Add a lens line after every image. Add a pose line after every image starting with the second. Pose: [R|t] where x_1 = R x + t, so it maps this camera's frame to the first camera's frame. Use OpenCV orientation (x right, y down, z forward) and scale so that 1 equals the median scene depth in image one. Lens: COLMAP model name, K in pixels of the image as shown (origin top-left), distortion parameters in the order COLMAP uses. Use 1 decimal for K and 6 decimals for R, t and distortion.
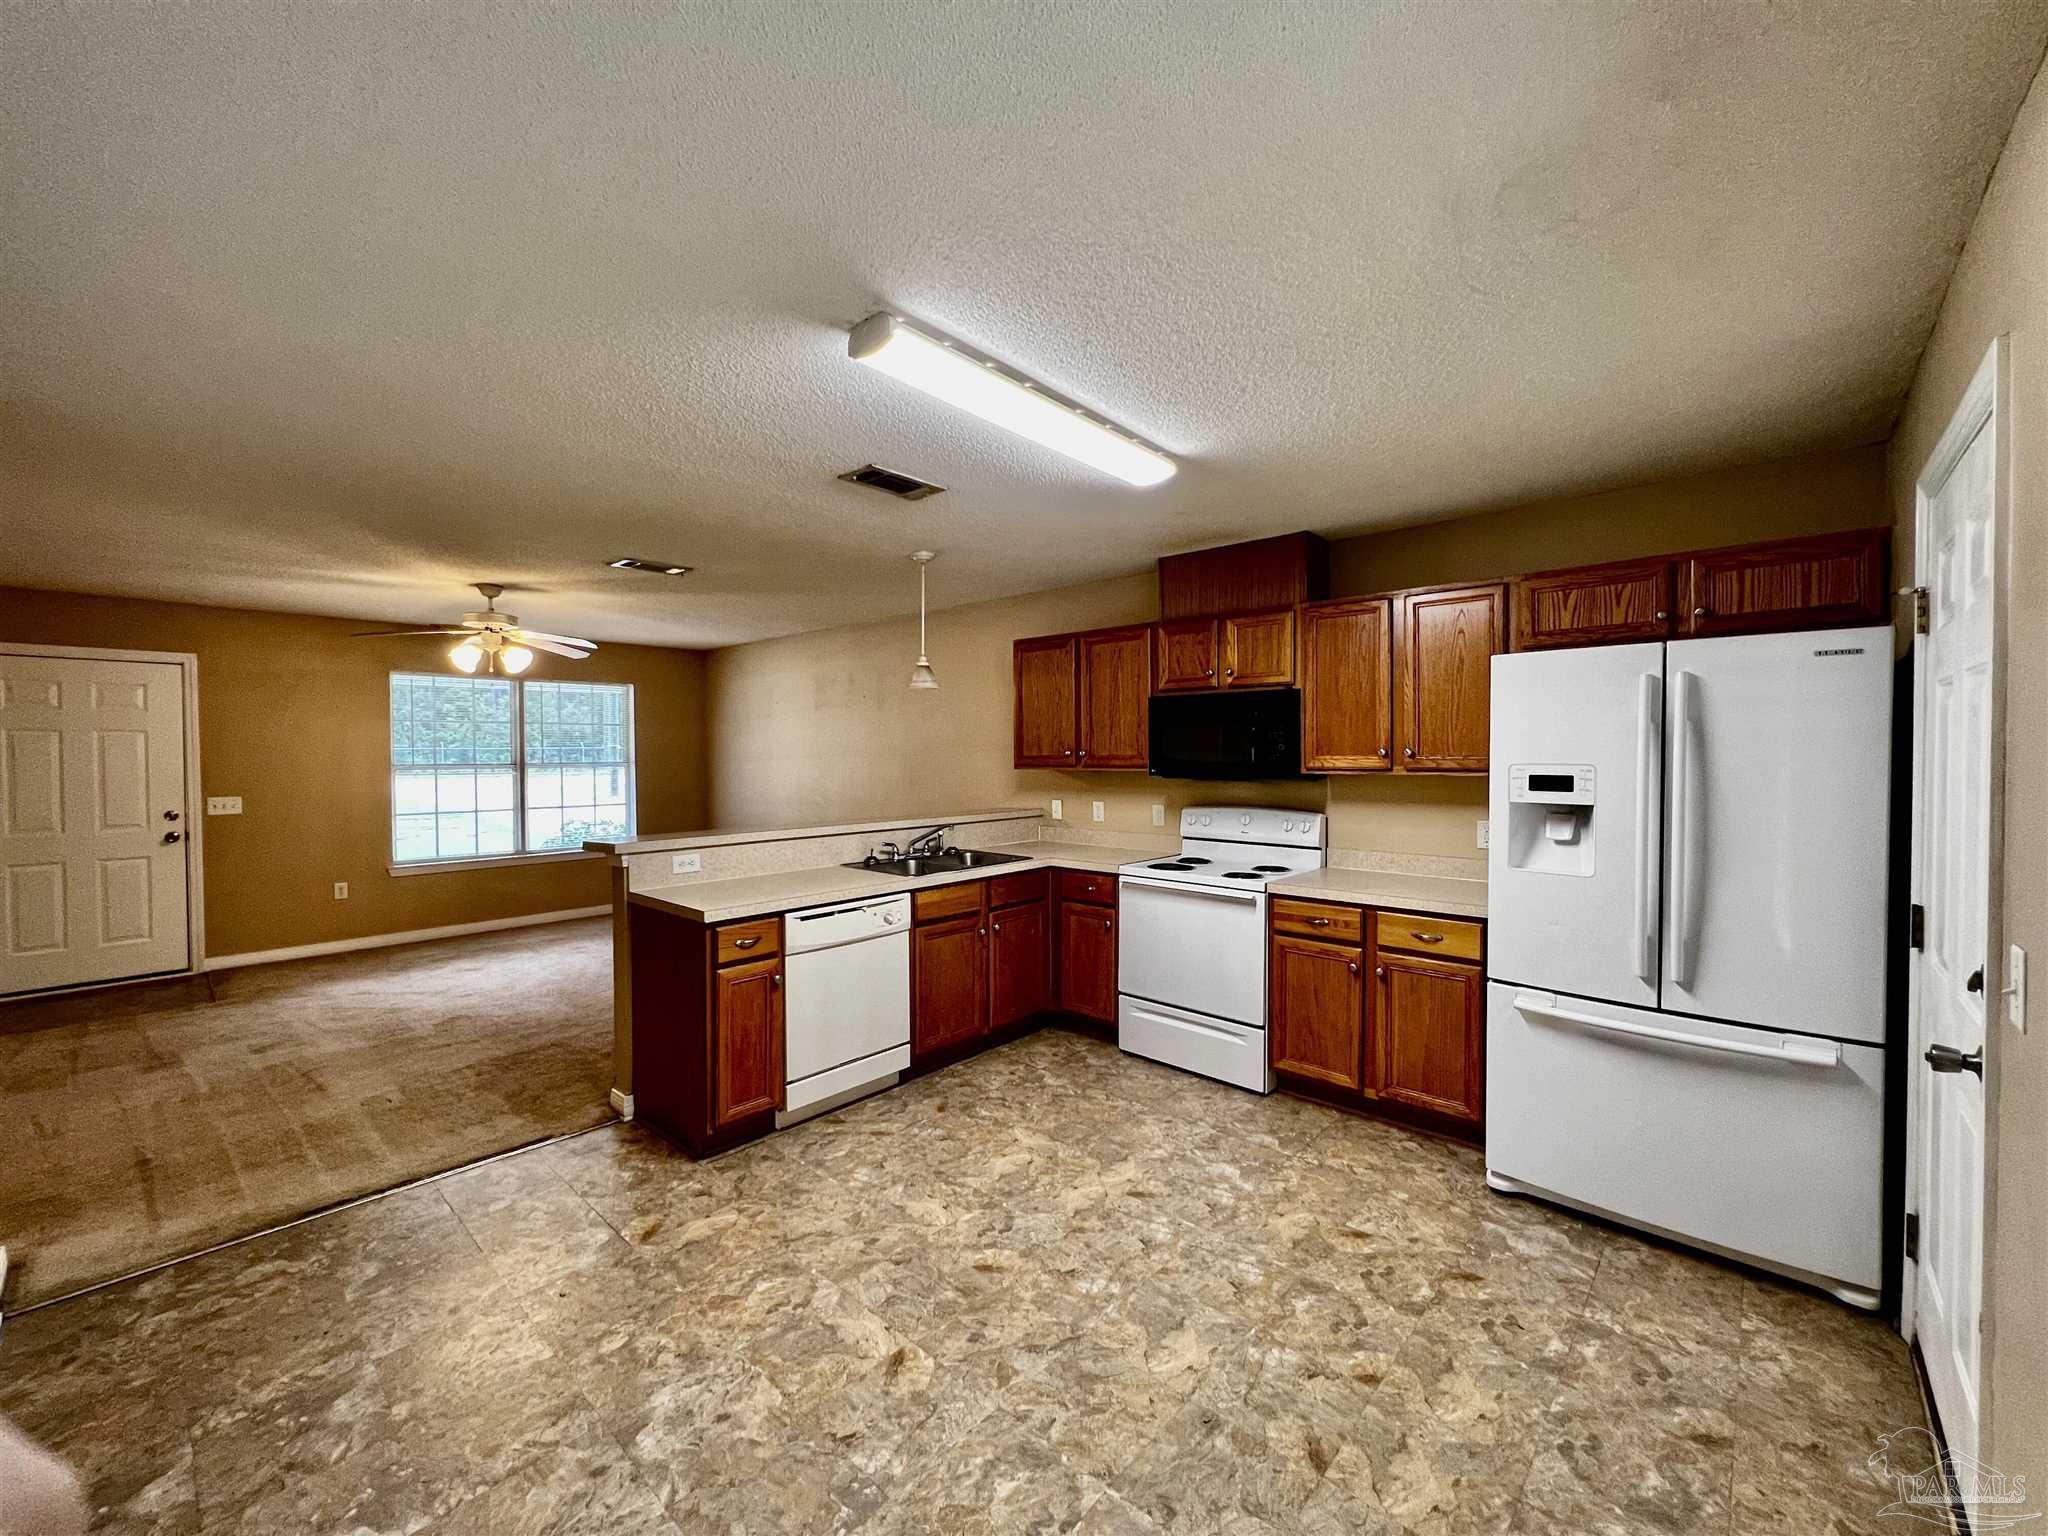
lens RADIAL K [[819.0, 0, 1024.0], [0, 819.0, 764.5], [0, 0, 1]] dist [-0.001591, 0.000952]
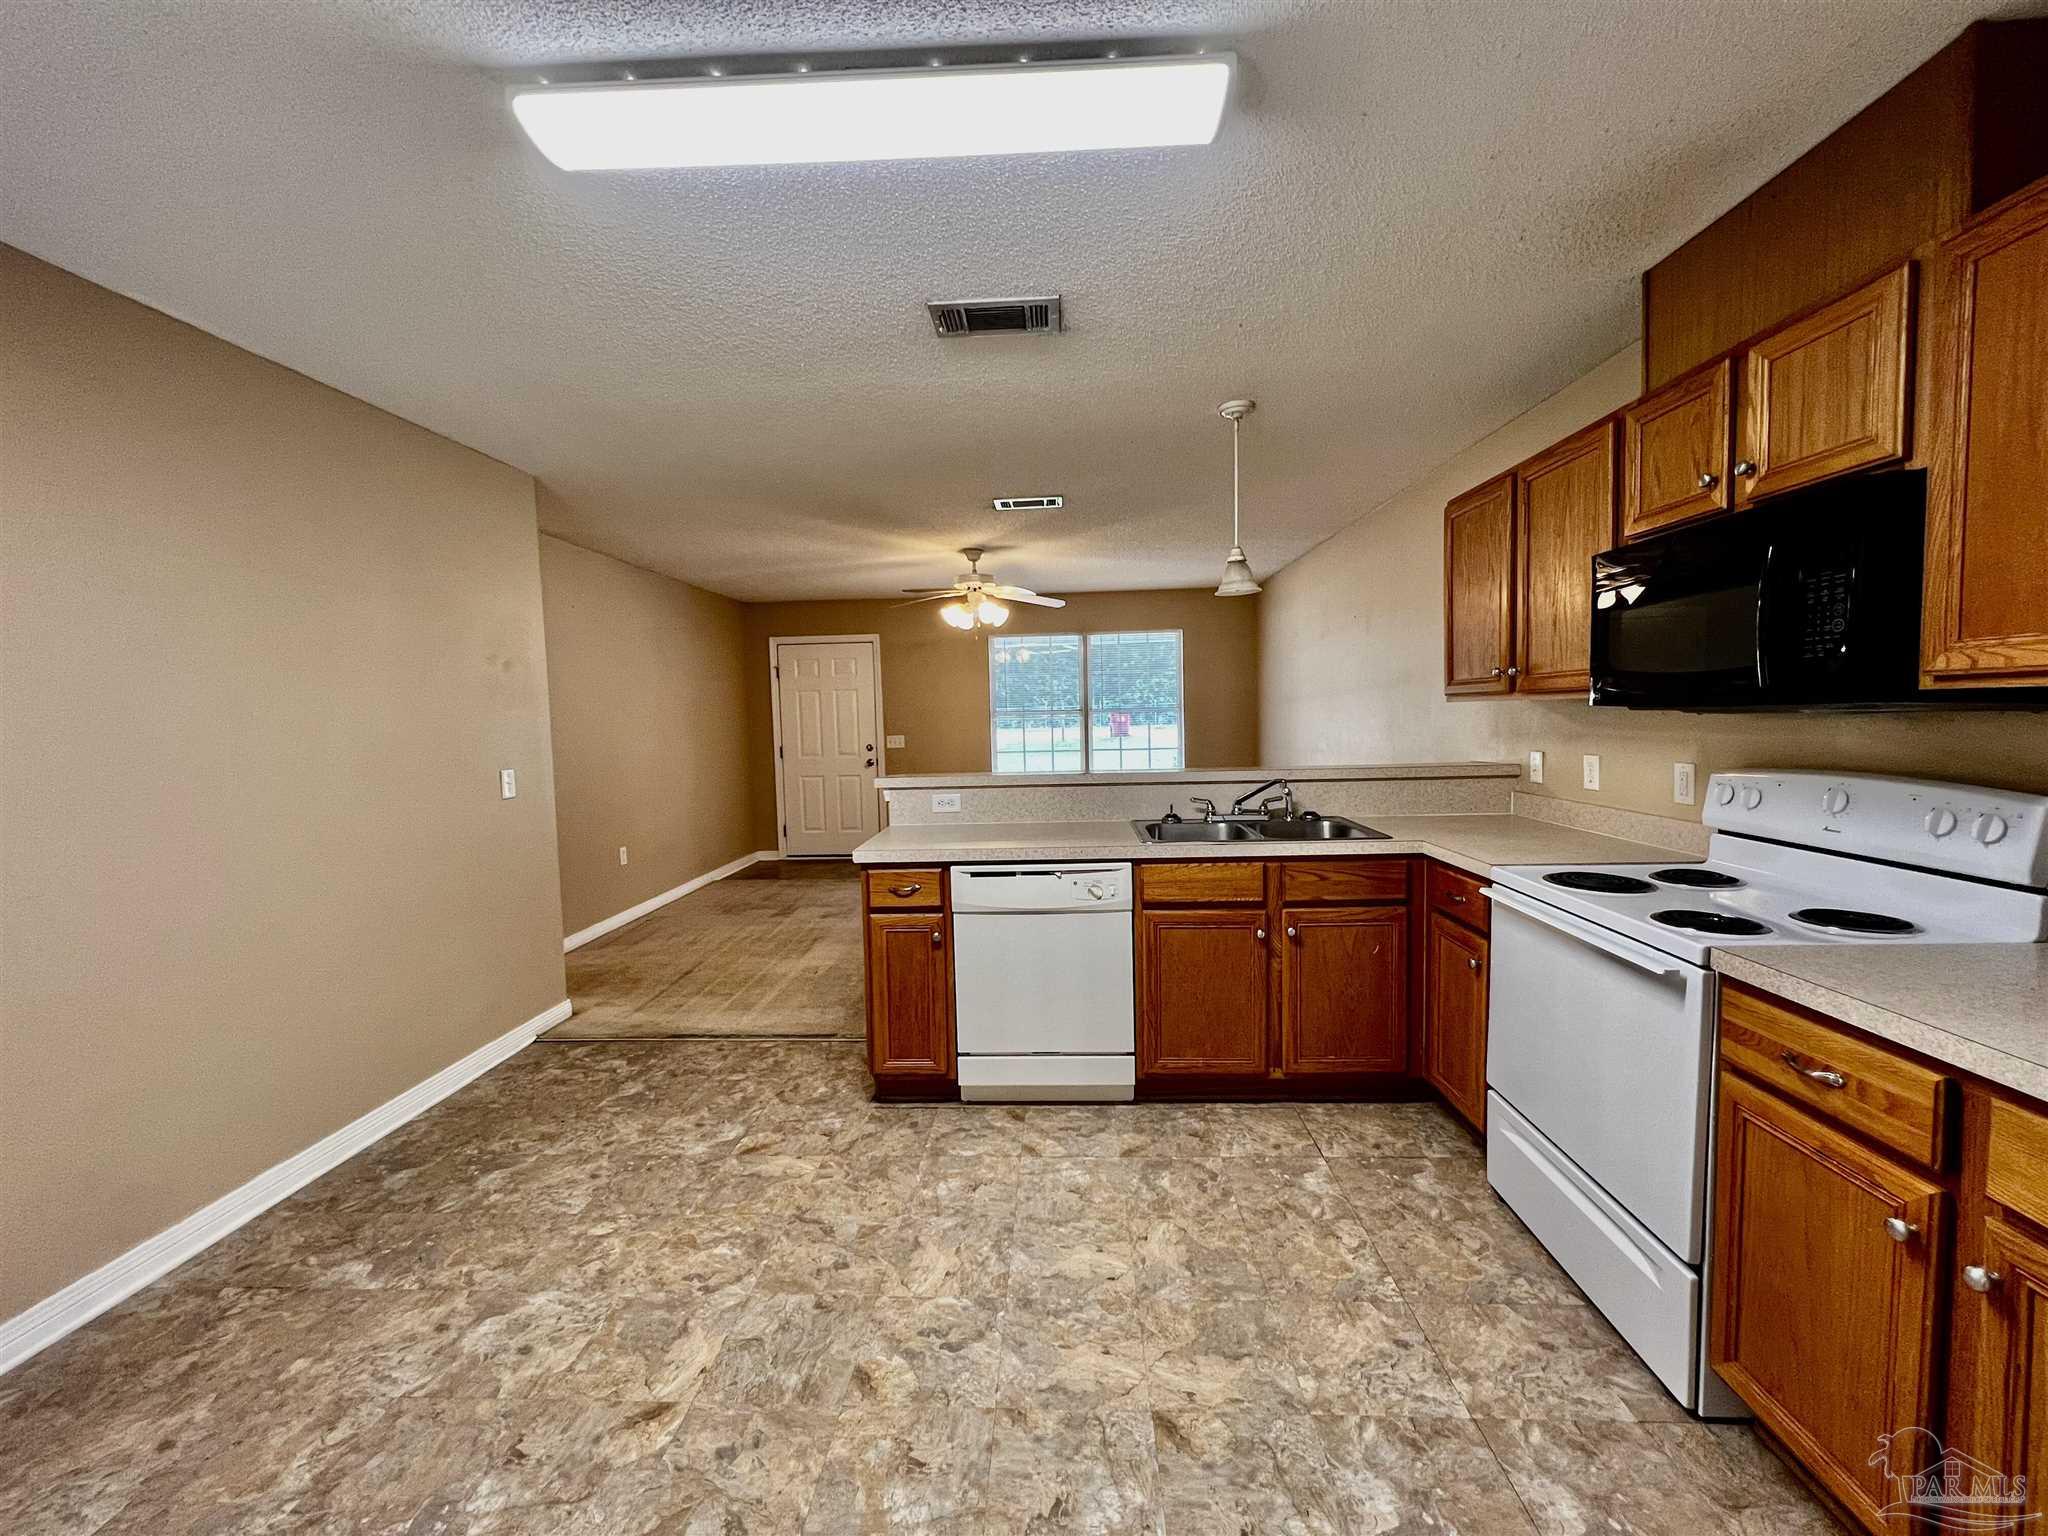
lens RADIAL K [[819.0, 0, 1024.3], [0, 819.0, 766.4], [0, 0, 1]] dist [-0.001591, 0.000952]
pose [[0.636746, 0.038582, -0.770108, 0.432181], [0.009413, 0.998284, 0.057797, 0.024585], [0.771016, -0.044051, 0.635290, 0.499883]]
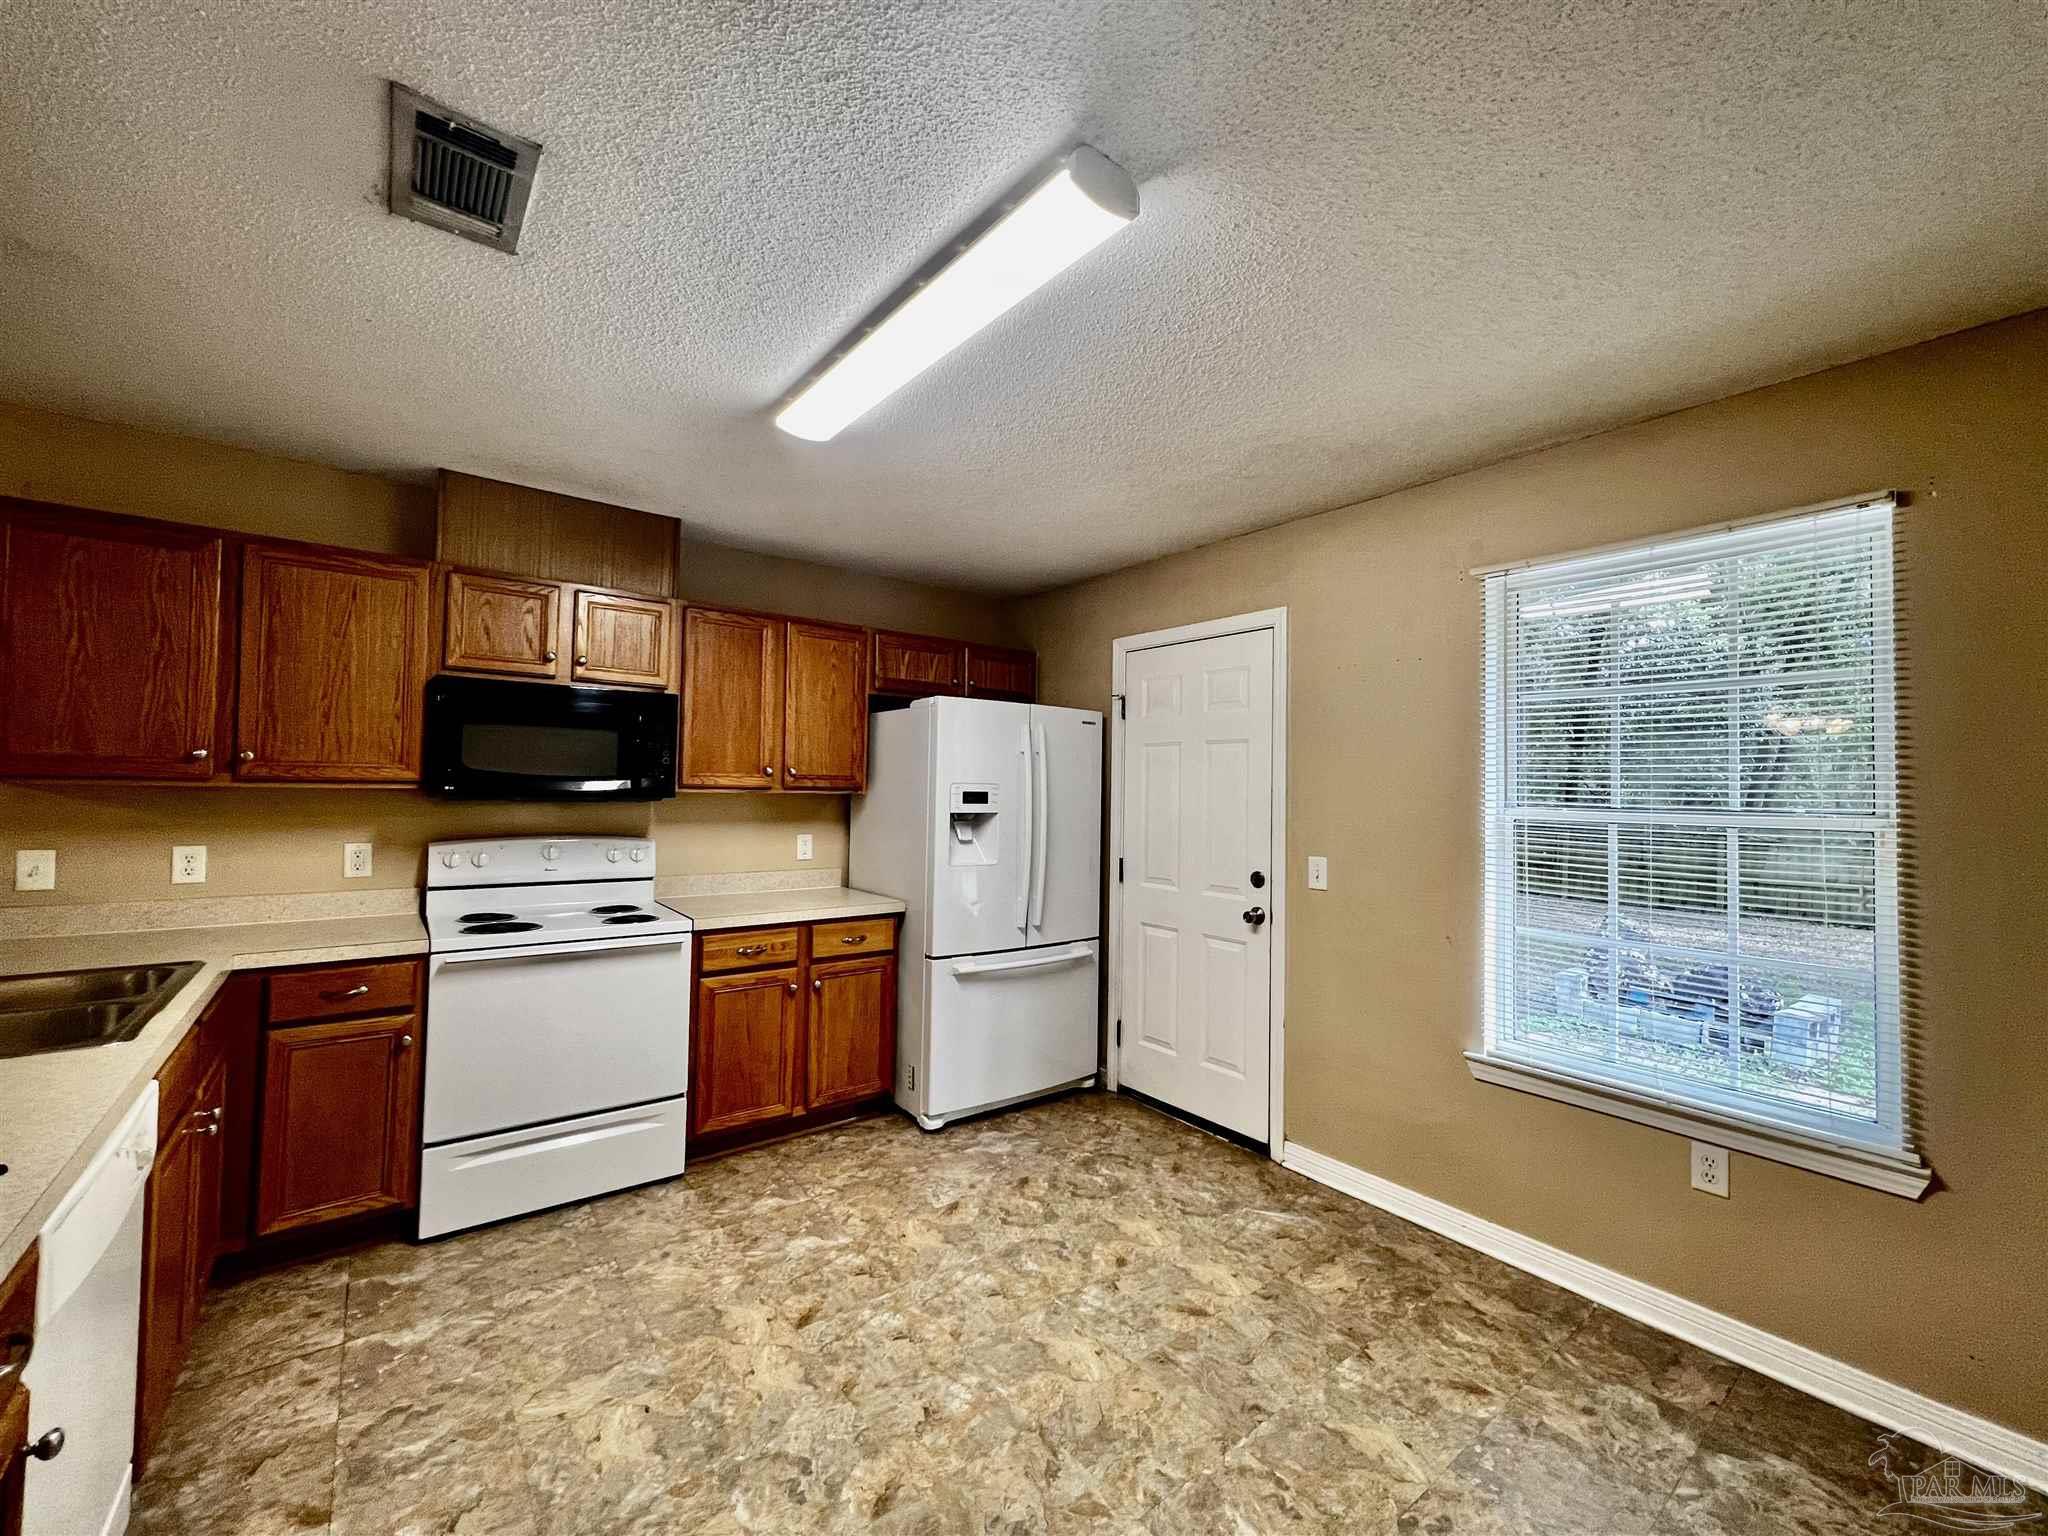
lens RADIAL K [[819.0, 0, 1024.0], [0, 819.0, 765.2], [0, 0, 1]] dist [-0.001591, 0.000952]
pose [[0.165745, 0.036339, 0.985499, -0.540125], [-0.002969, 0.999335, -0.036350, 0.015262], [-0.986164, 0.003099, 0.165743, 0.569474]]
